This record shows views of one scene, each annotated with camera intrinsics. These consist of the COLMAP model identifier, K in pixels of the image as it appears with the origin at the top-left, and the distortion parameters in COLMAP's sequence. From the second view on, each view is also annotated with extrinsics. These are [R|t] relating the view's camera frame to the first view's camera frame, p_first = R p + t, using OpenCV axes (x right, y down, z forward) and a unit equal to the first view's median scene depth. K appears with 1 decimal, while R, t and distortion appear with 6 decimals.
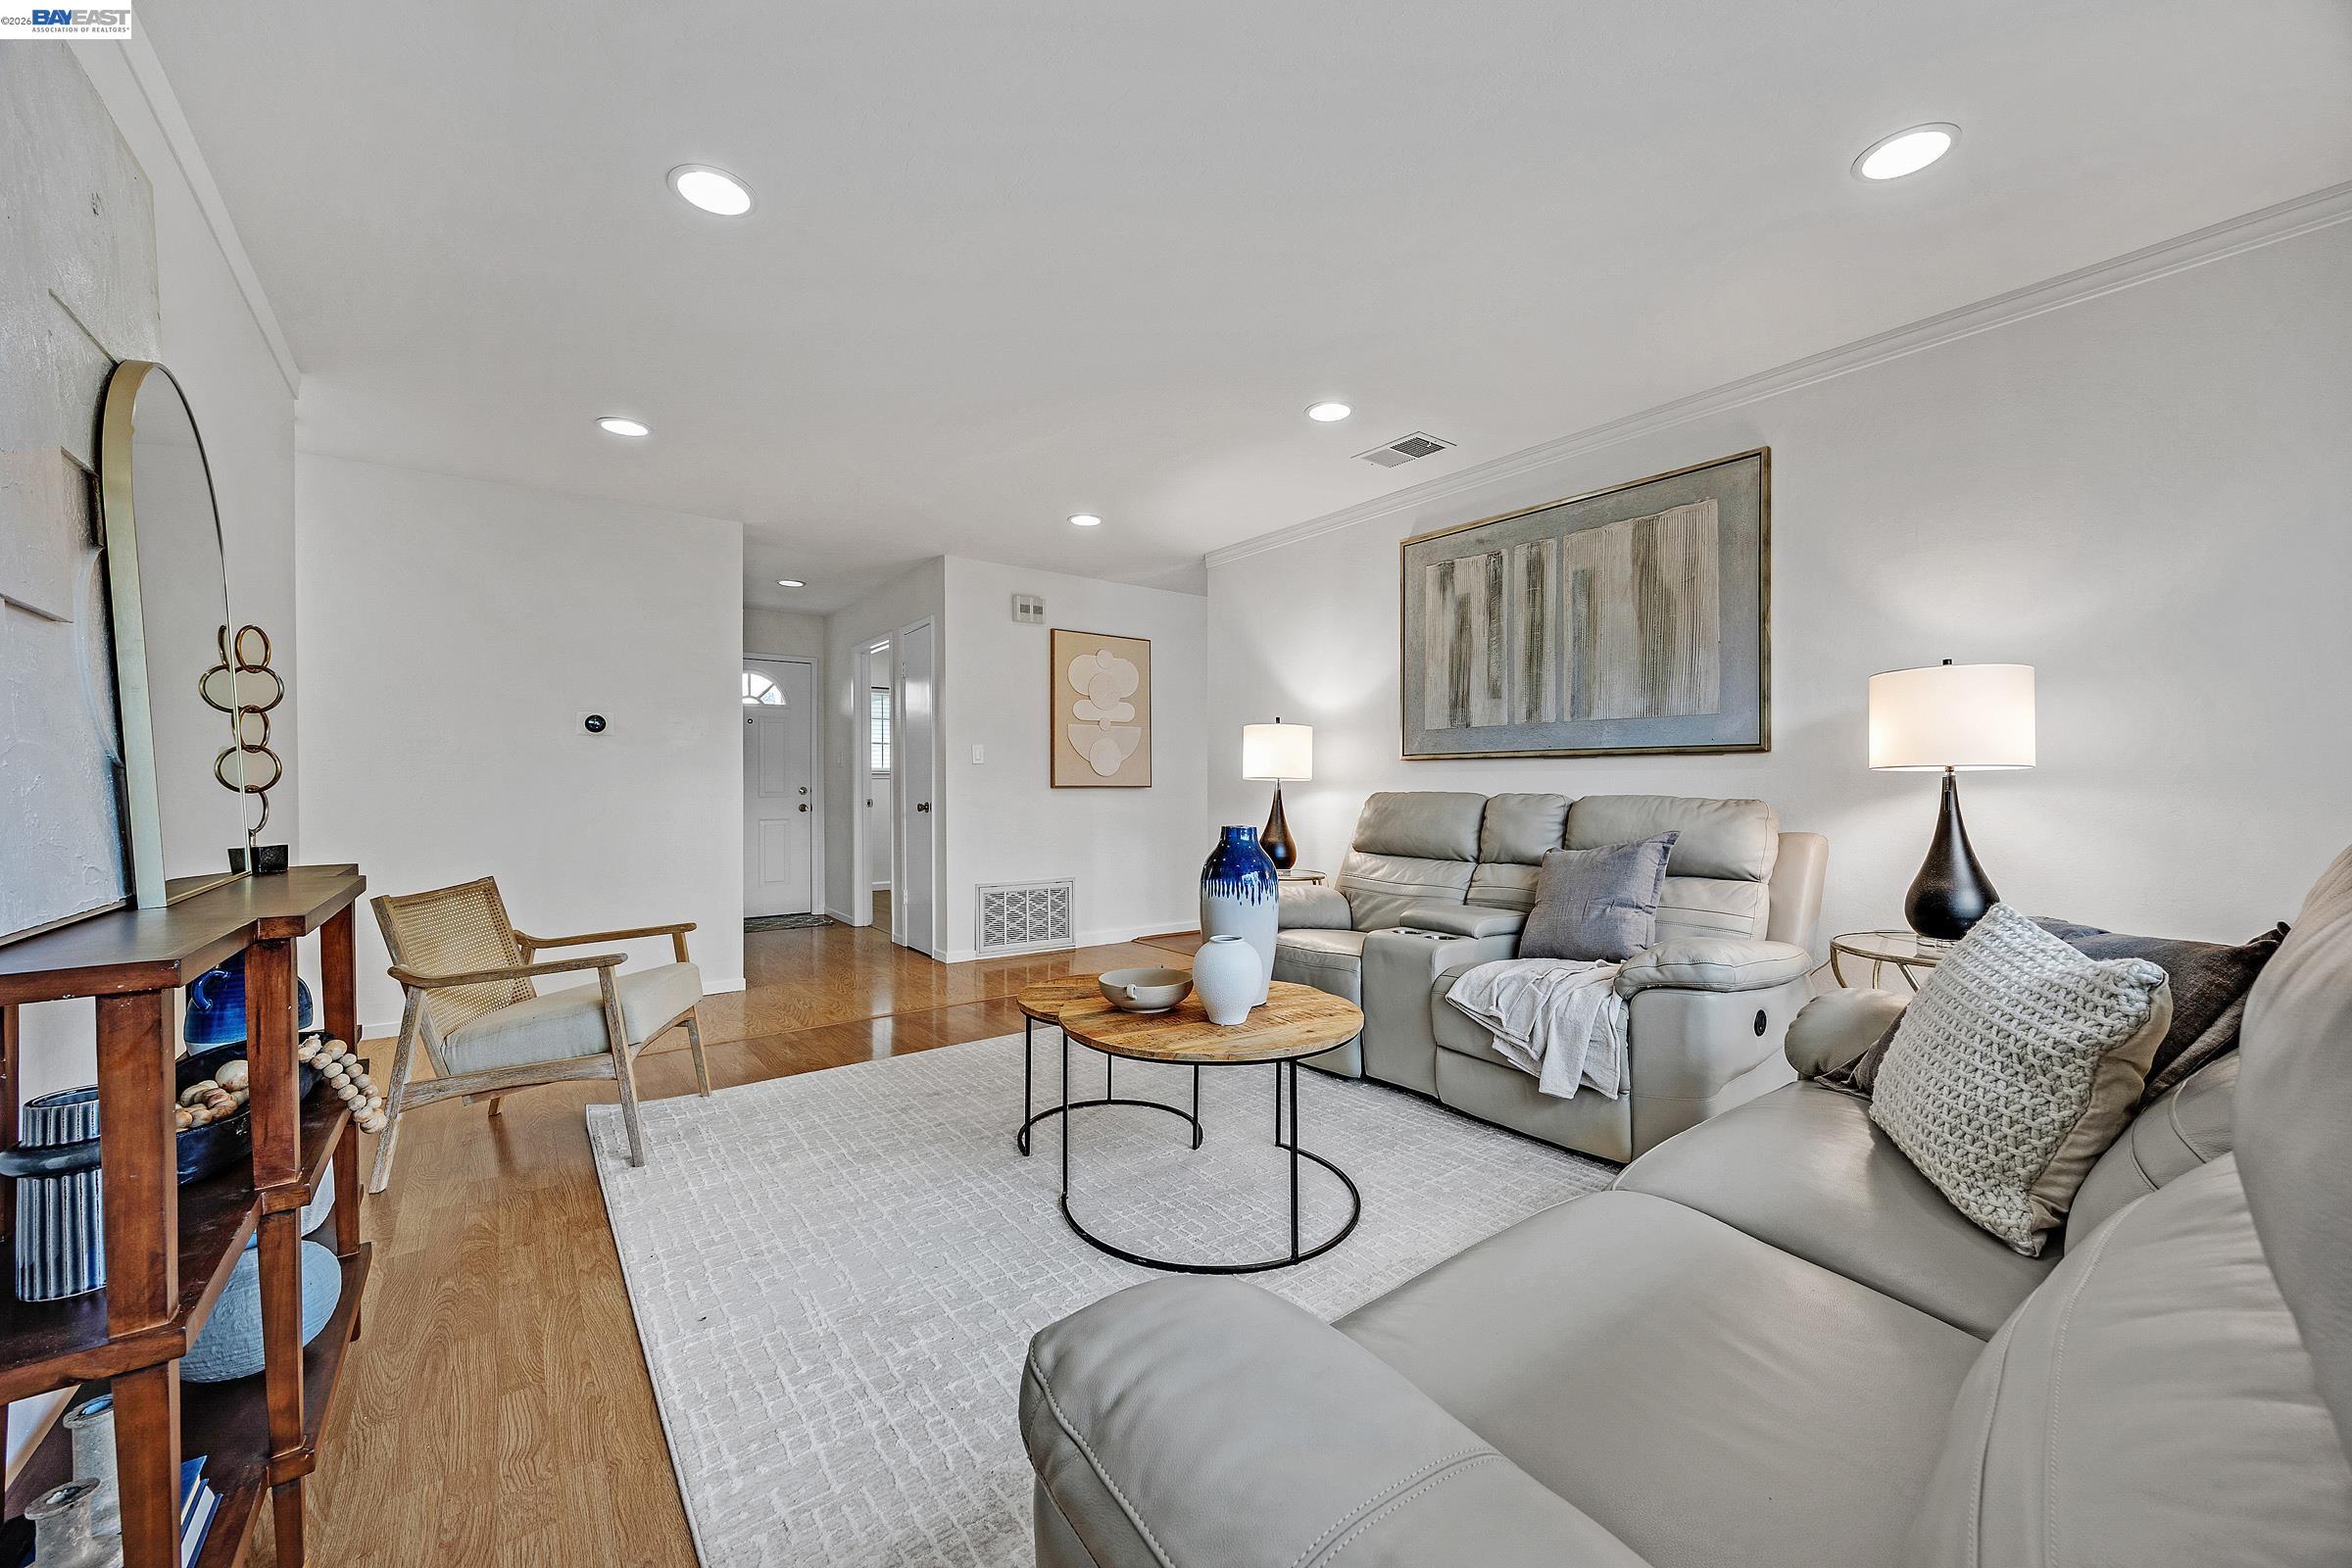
lens RADIAL K [[912.3, 0, 1176.0], [0, 912.3, 784.0], [0, 0, 1]] dist [0.018432, -0.004700]
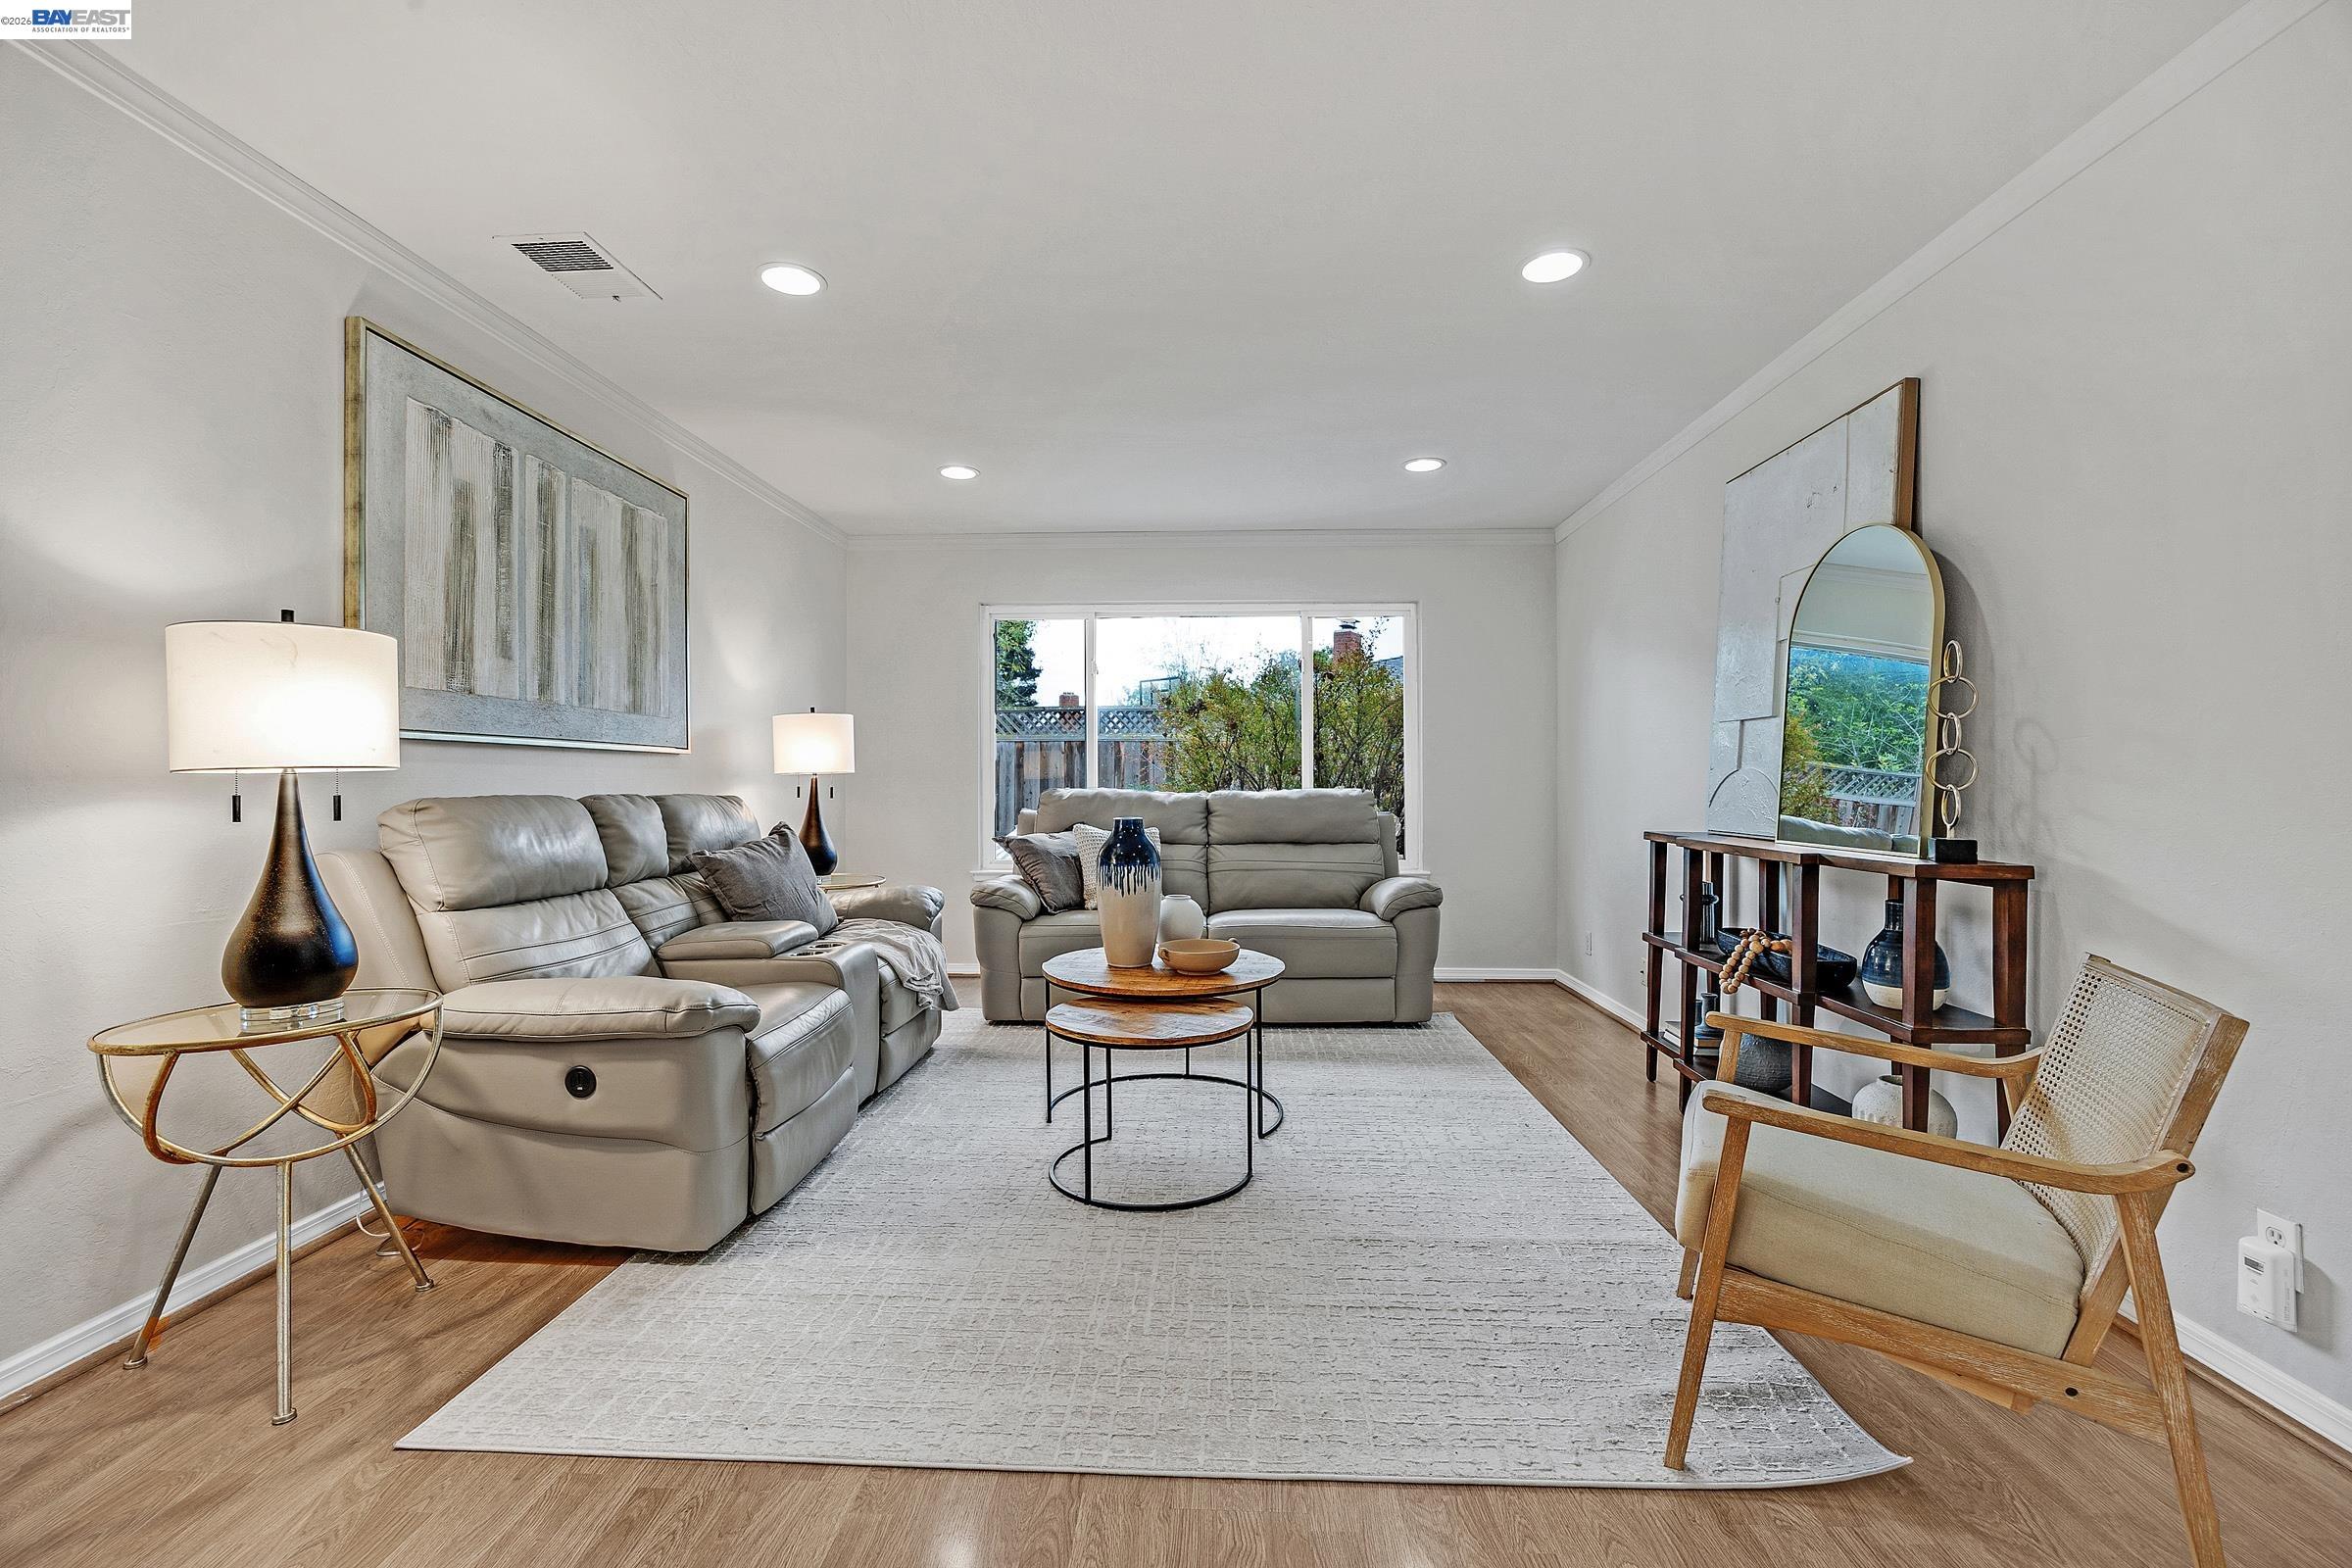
lens RADIAL K [[1074.9, 0, 1176.0], [0, 1074.9, 784.0], [0, 0, 1]] dist [-0.000098, -0.000014]
pose [[-0.772857, 0.004623, 0.634563, -0.569747], [0.005107, 0.999986, -0.001065, 0.004329], [-0.634559, 0.002417, -0.772870, 1.351821]]
